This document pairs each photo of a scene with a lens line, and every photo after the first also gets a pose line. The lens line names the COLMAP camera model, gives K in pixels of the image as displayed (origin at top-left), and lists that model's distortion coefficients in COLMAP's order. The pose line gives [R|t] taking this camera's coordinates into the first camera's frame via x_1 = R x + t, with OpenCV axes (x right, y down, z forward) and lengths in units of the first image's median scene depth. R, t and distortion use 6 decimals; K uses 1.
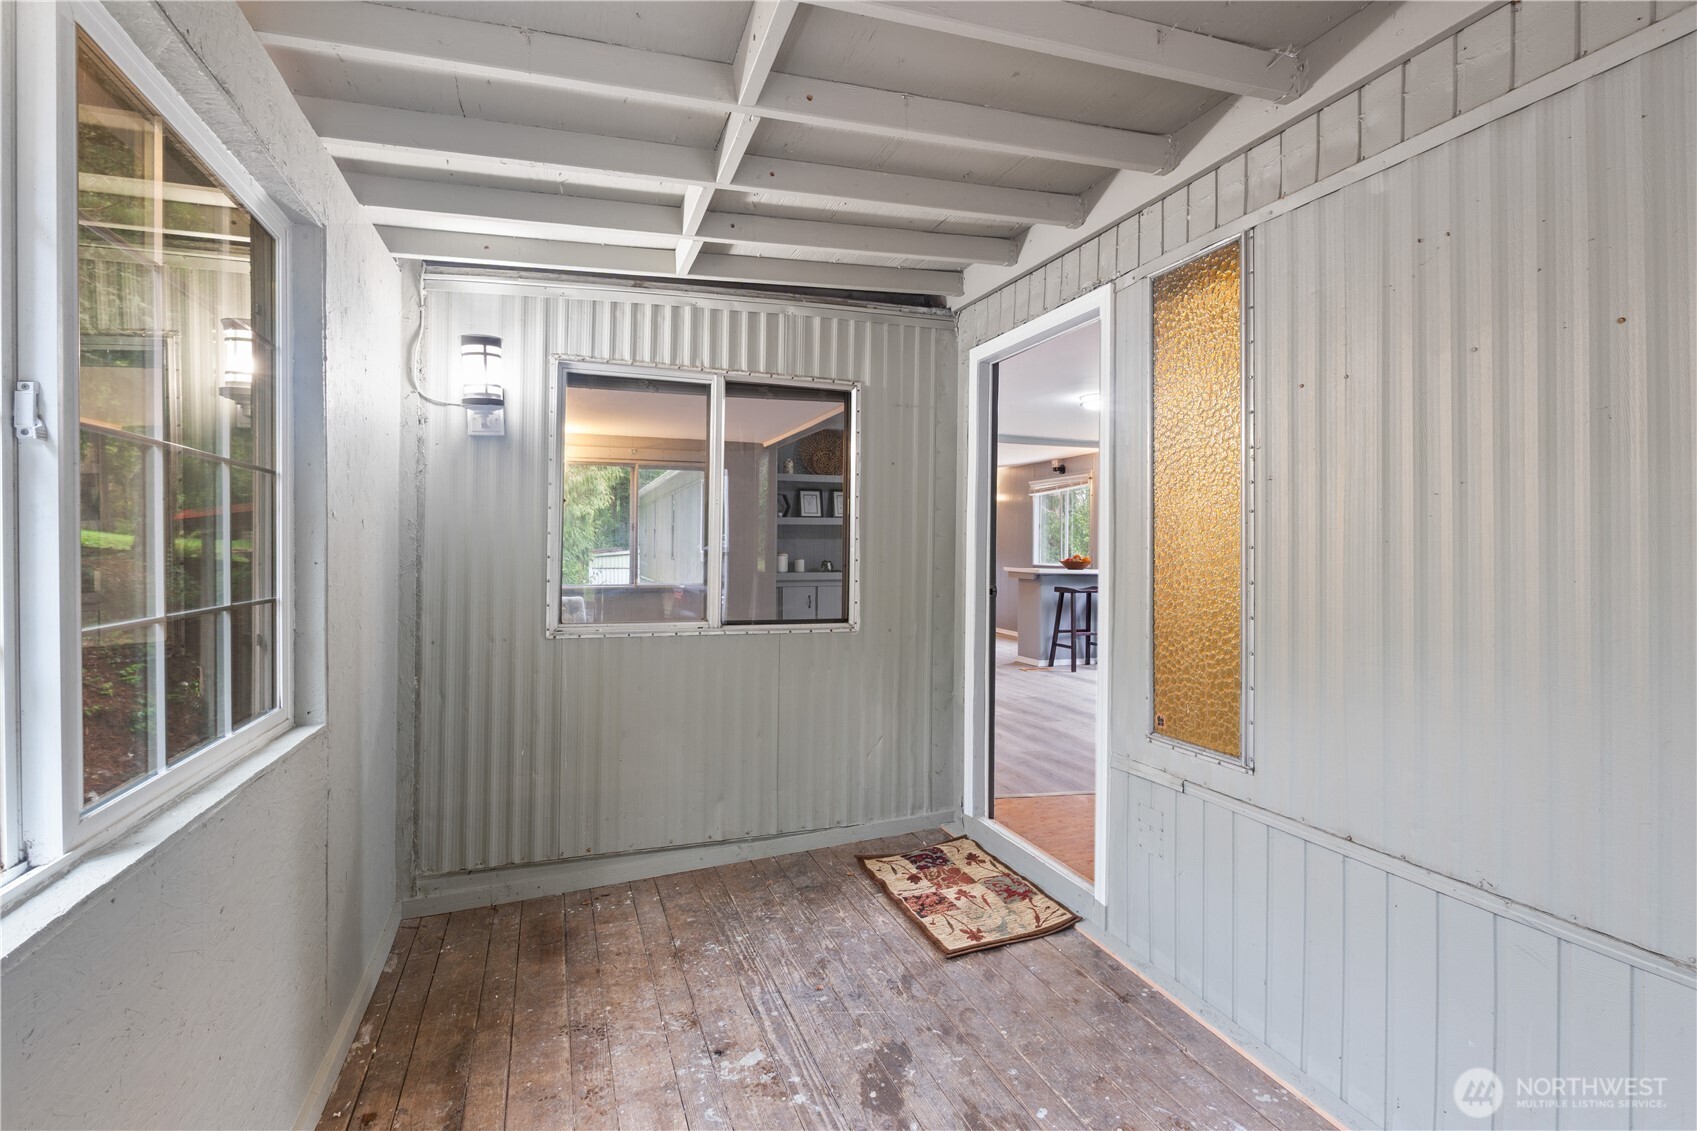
lens RADIAL K [[796.7, 0, 852.7], [0, 796.7, 540.7], [0, 0, 1]] dist [-0.007702, 0.000268]
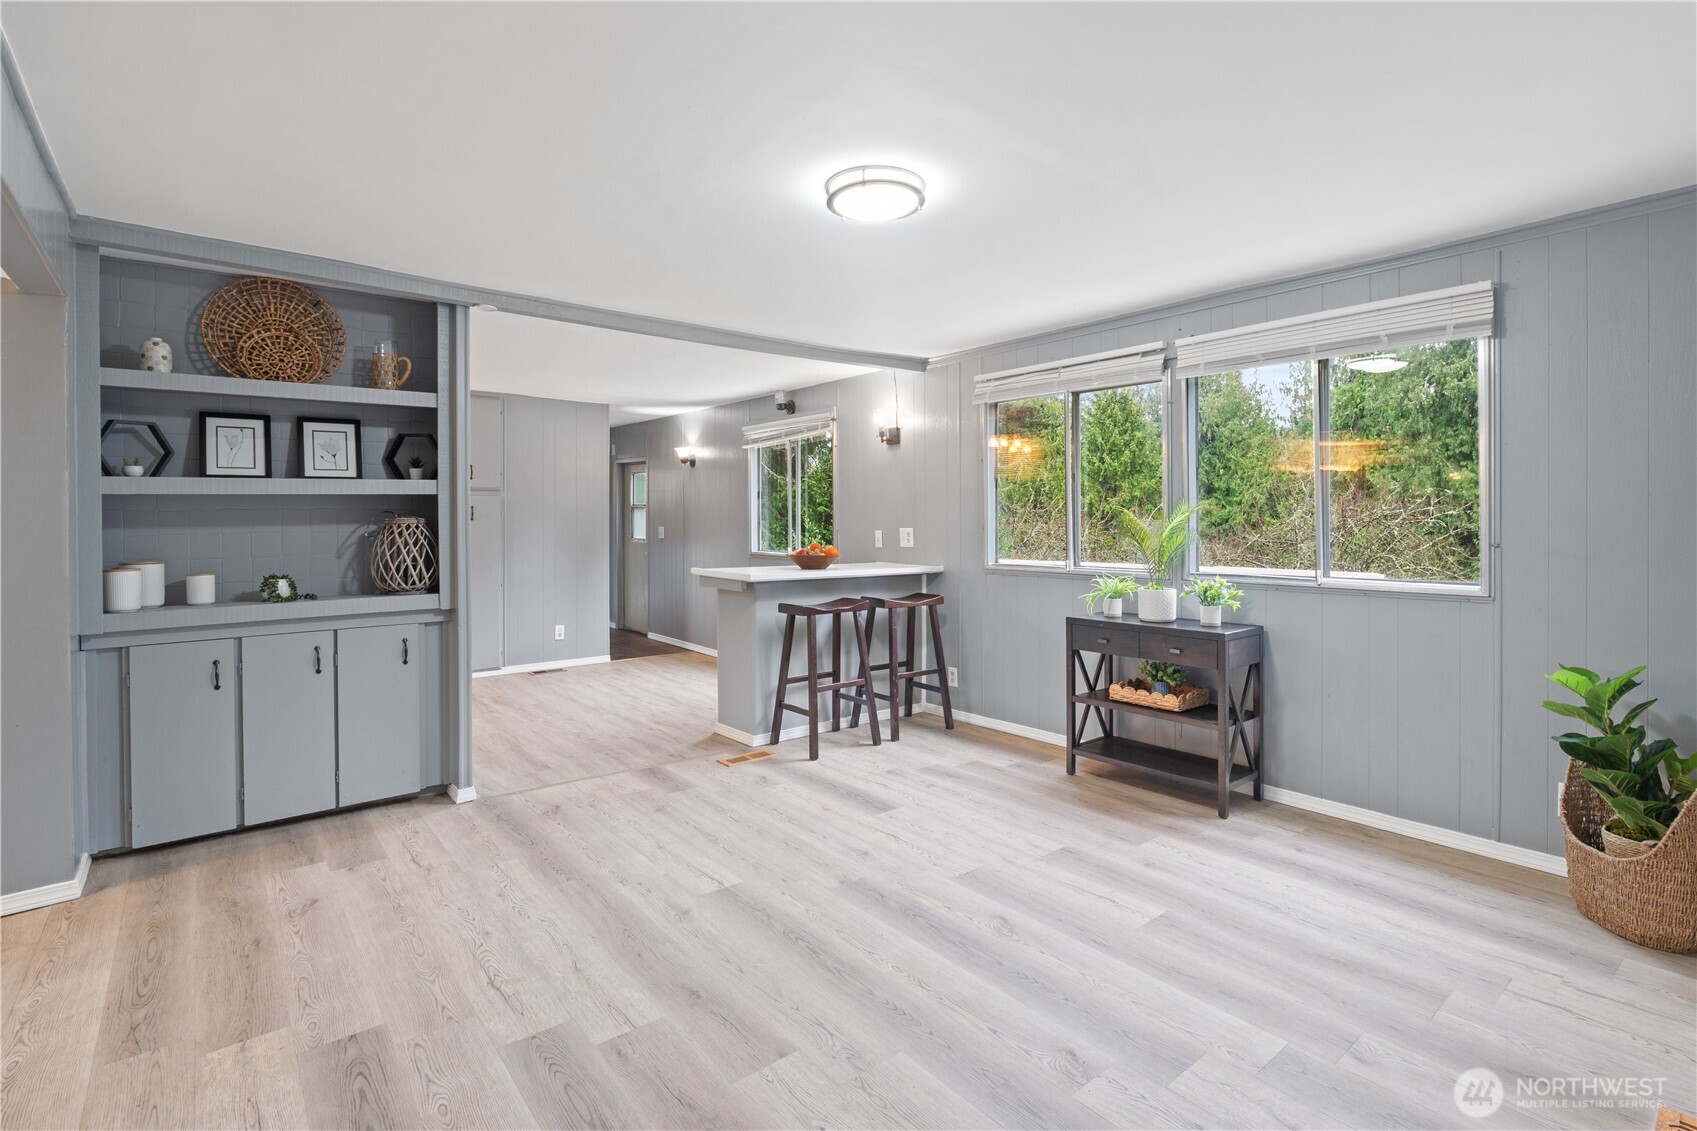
lens RADIAL K [[796.7, 0, 852.7], [0, 796.7, 540.7], [0, 0, 1]] dist [-0.007702, 0.000268]
pose [[0.946266, -0.023423, 0.322541, 0.122591], [0.010457, 0.999068, 0.041872, -0.008972], [-0.323221, -0.036249, 0.945629, 0.453225]]
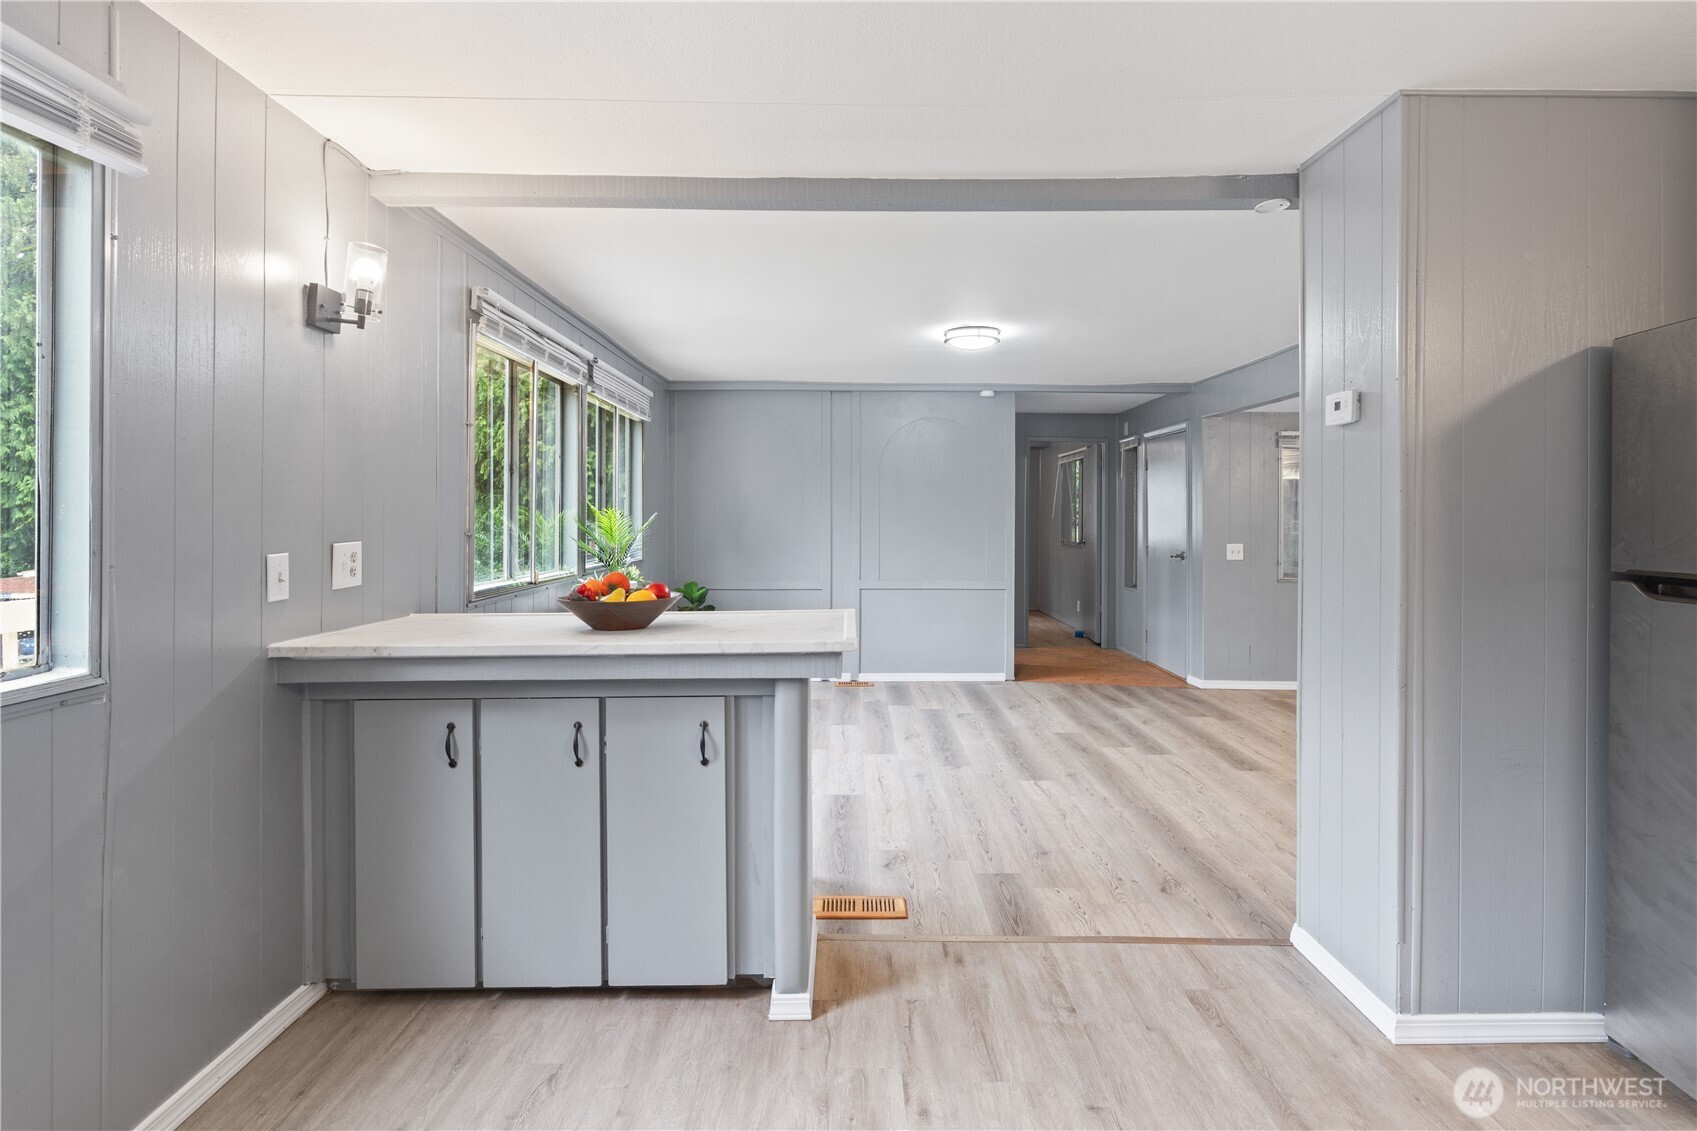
lens RADIAL K [[804.5, 0, 858.8], [0, 804.5, 516.3], [0, 0, 1]] dist [-0.007661, -0.000236]
pose [[-0.940497, -0.008903, 0.339685, 0.114329], [-0.012863, 0.999873, -0.009410, -0.000181], [-0.339558, -0.013219, -0.940492, 1.252556]]
